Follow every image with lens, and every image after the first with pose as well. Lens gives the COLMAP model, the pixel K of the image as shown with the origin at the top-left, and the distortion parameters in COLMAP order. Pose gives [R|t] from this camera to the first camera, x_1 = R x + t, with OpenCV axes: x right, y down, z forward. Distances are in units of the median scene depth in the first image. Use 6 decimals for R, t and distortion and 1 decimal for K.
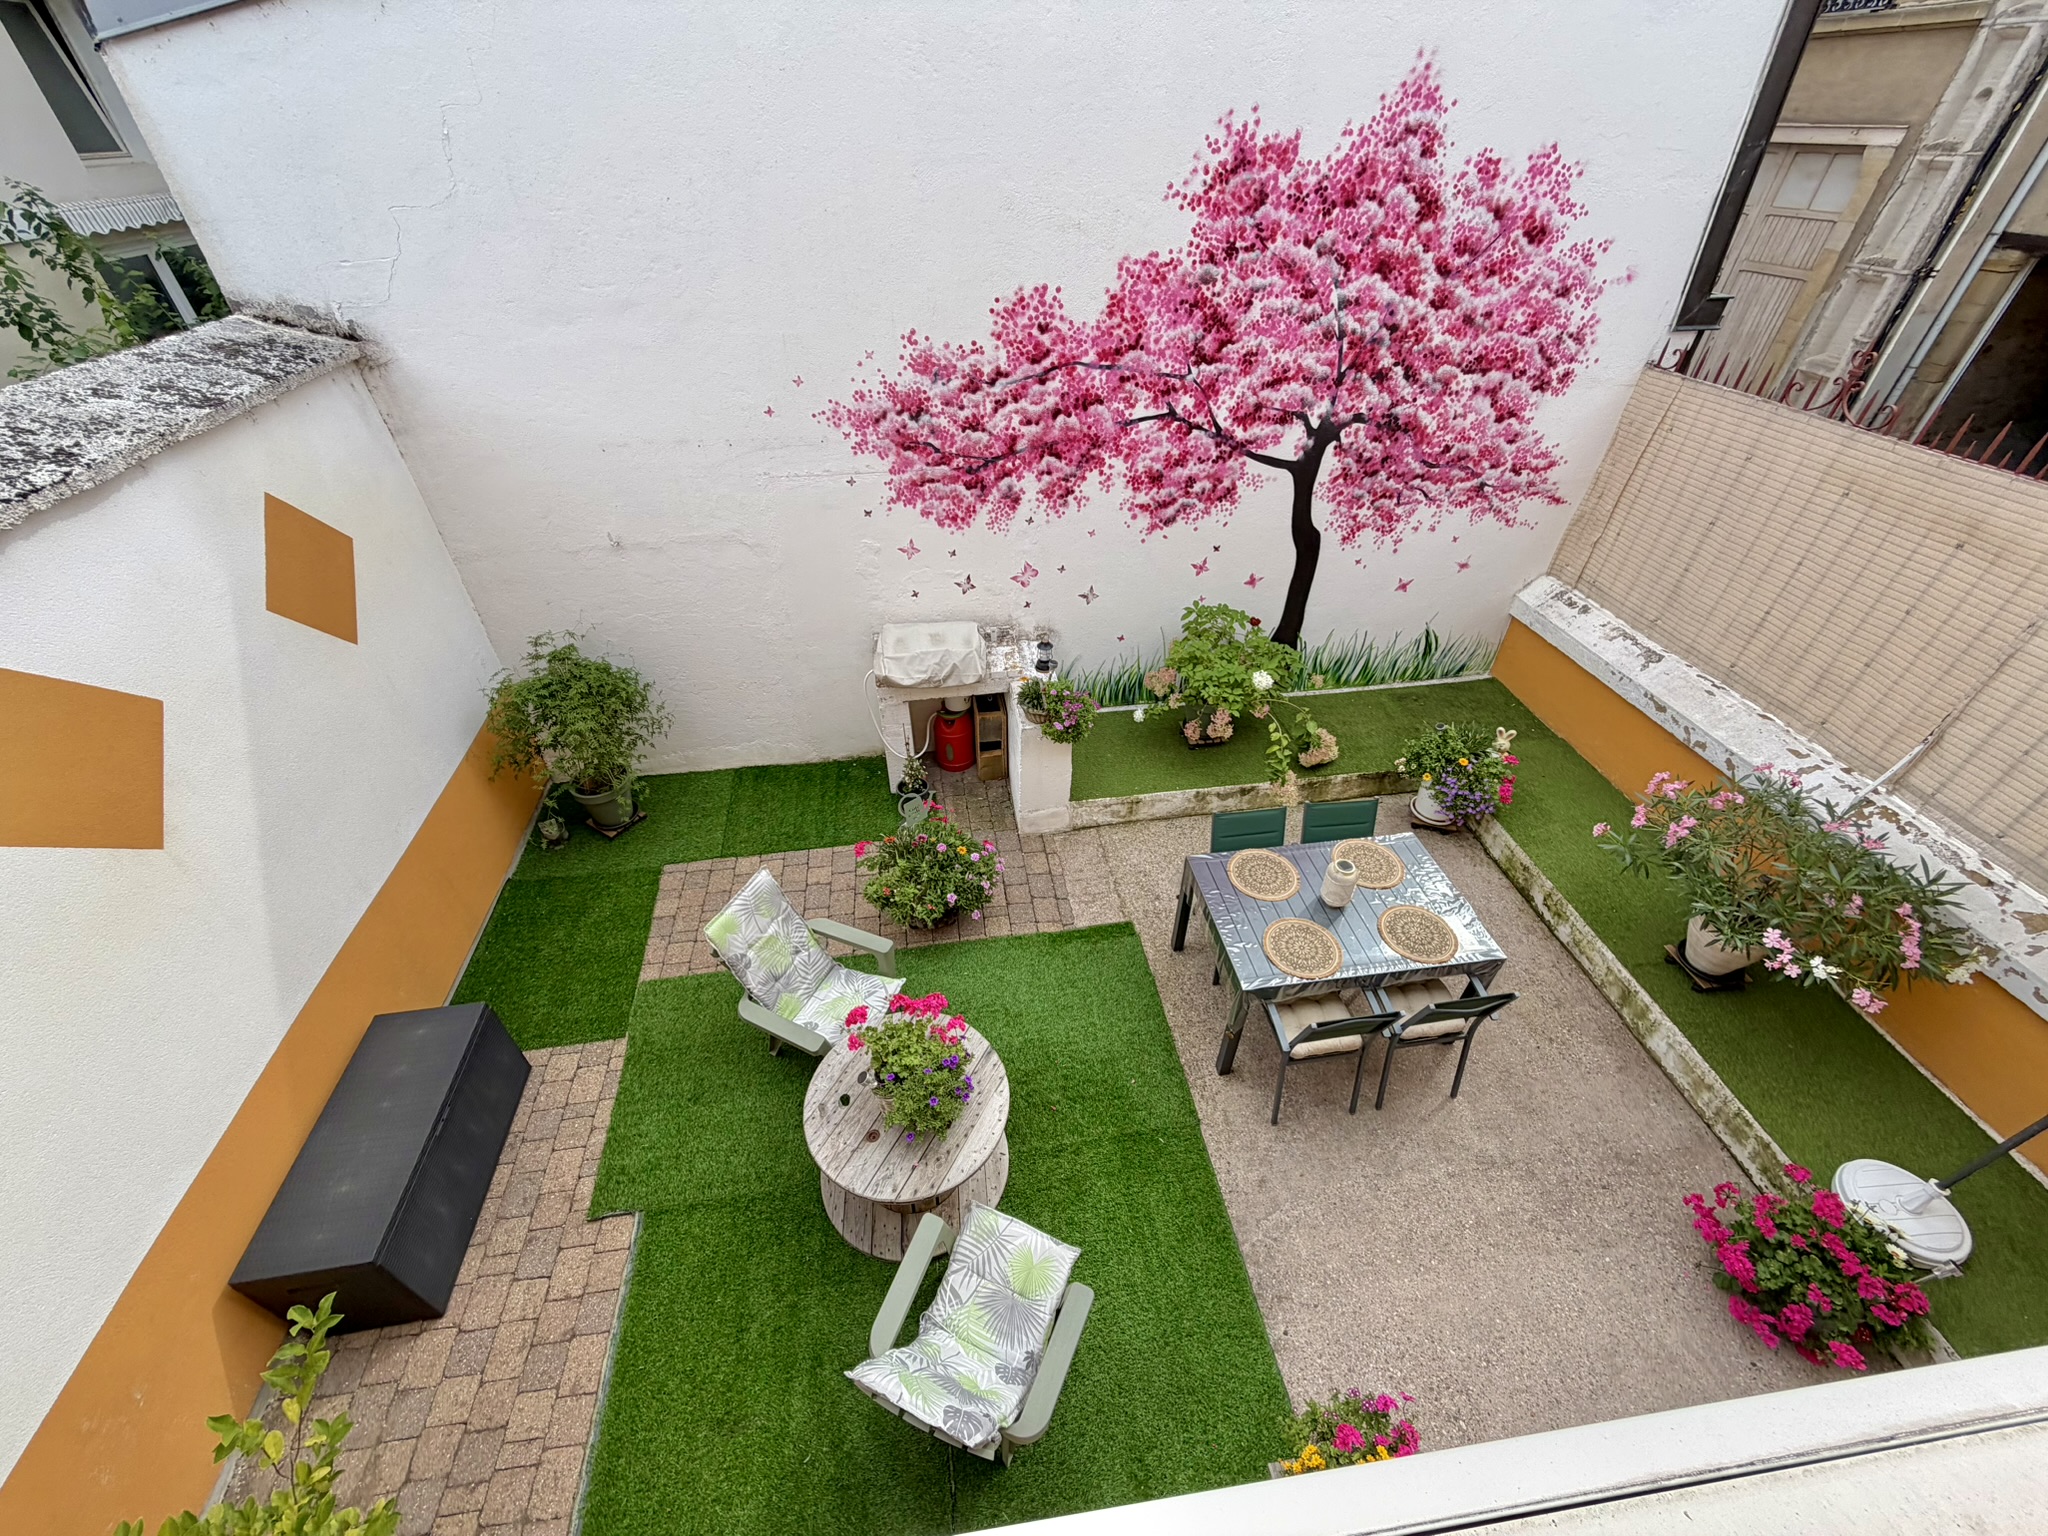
lens RADIAL K [[815.7, 0, 1023.3], [0, 815.7, 763.4], [0, 0, 1]] dist [-0.000177, 0.000232]
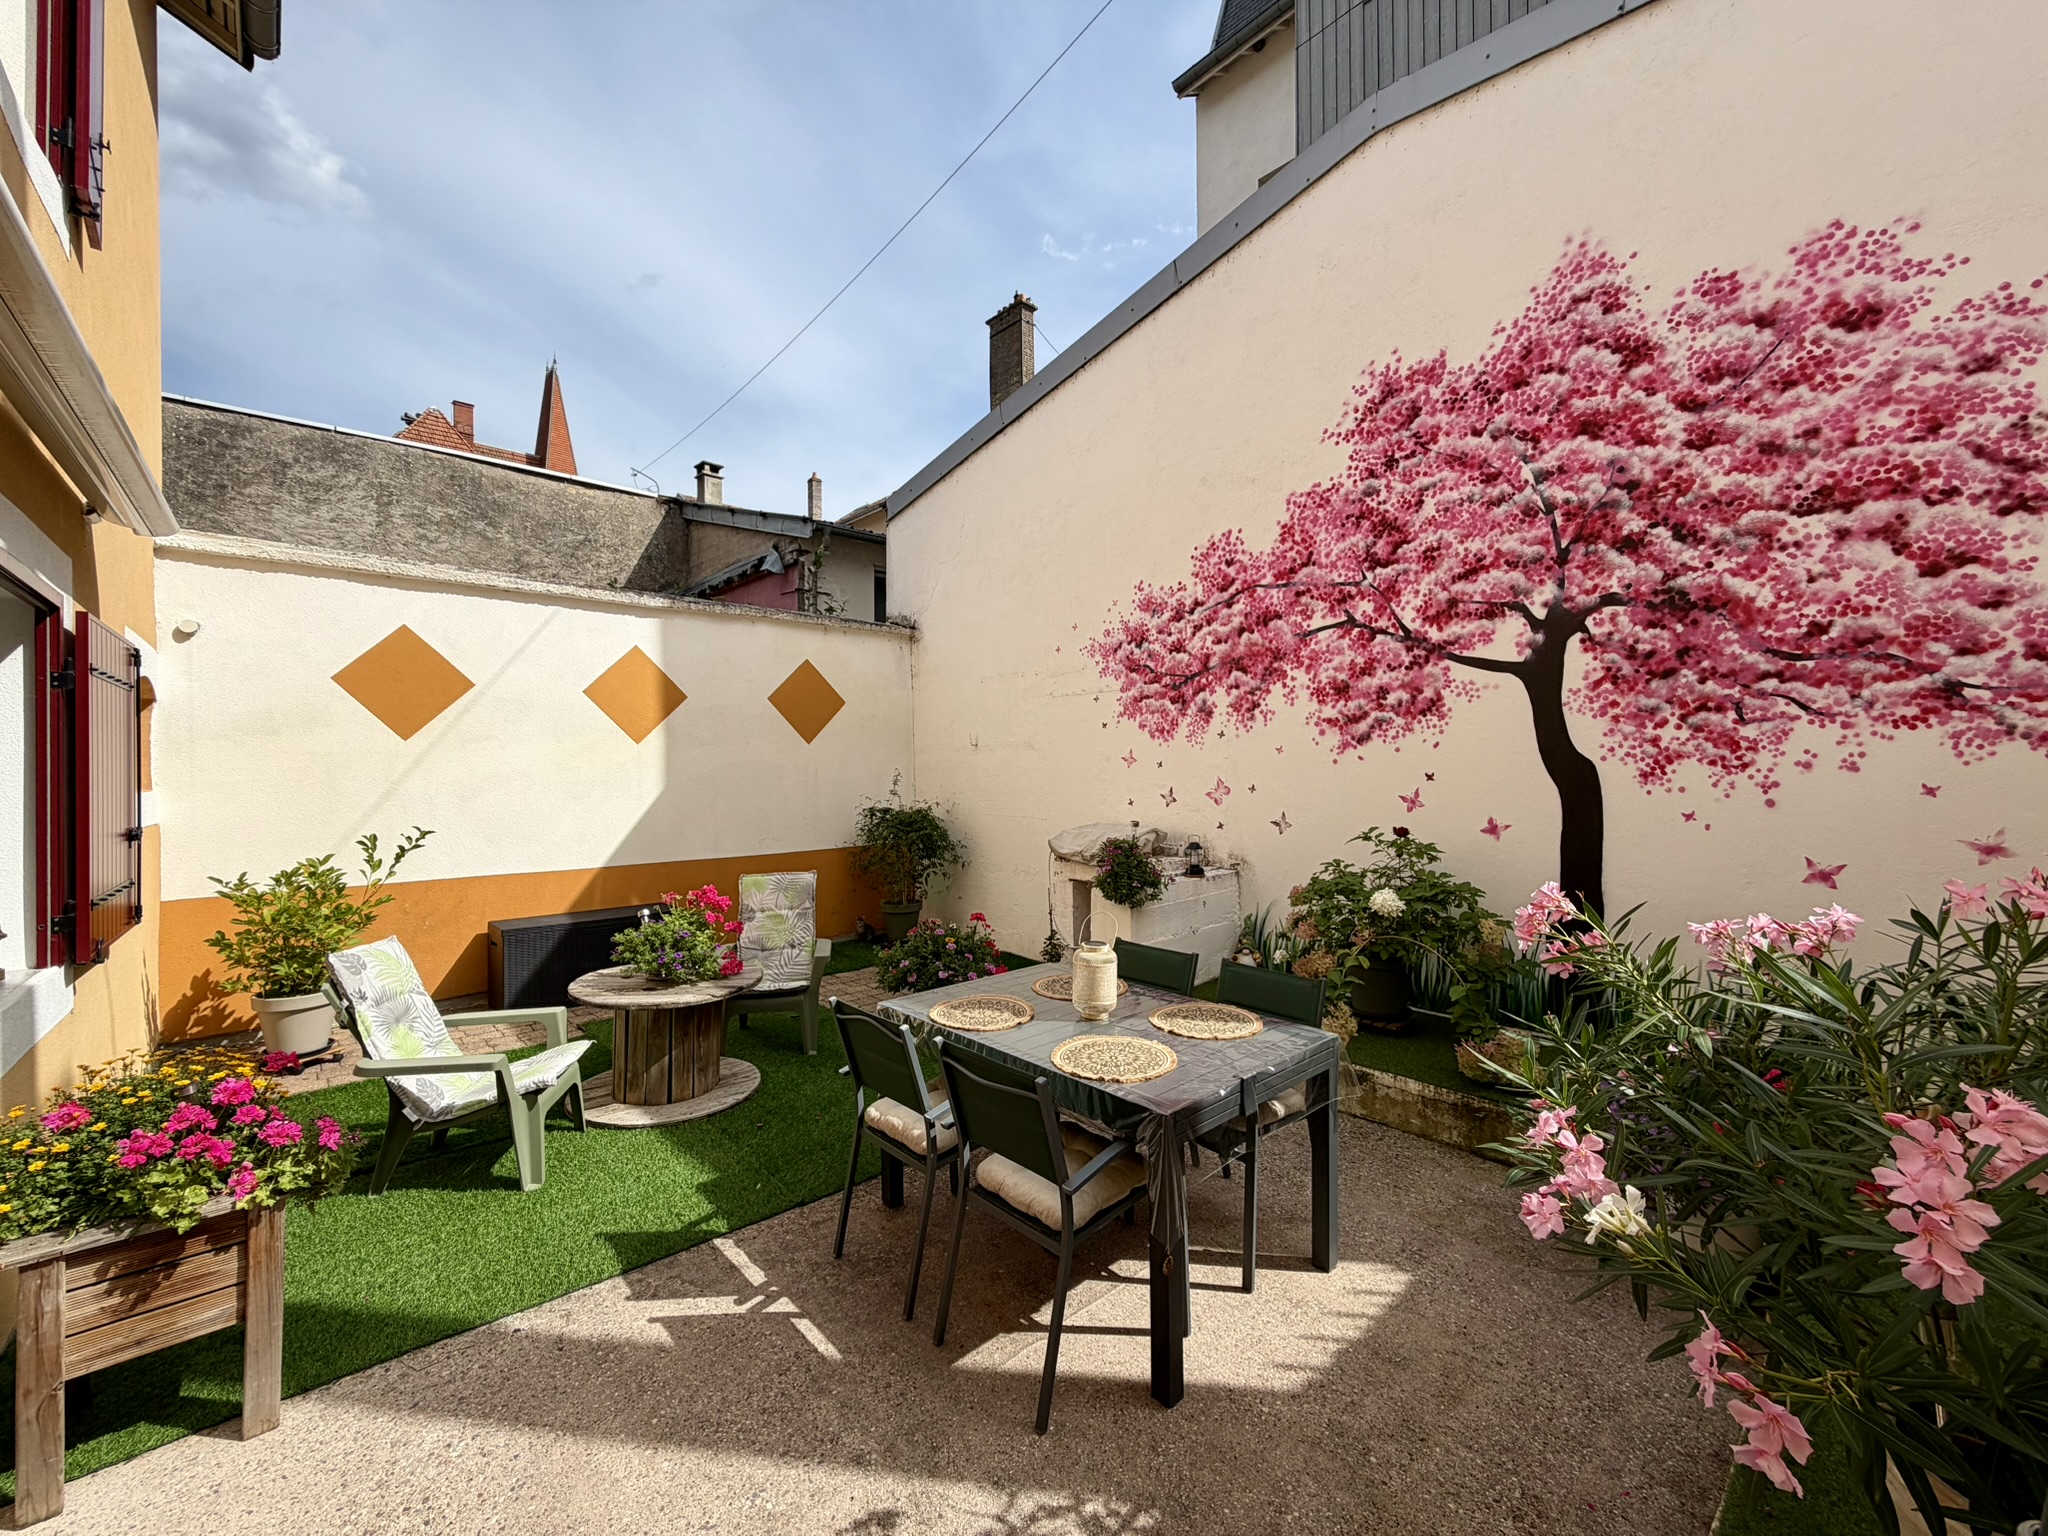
lens RADIAL K [[815.7, 0, 1024.3], [0, 815.7, 764.8], [0, 0, 1]] dist [-0.000177, 0.000232]
pose [[0.558818, -0.011406, -0.829212, 0.772437], [-0.507818, 0.785804, -0.353035, 0.232743], [0.655624, 0.618371, 0.433330, 0.460573]]
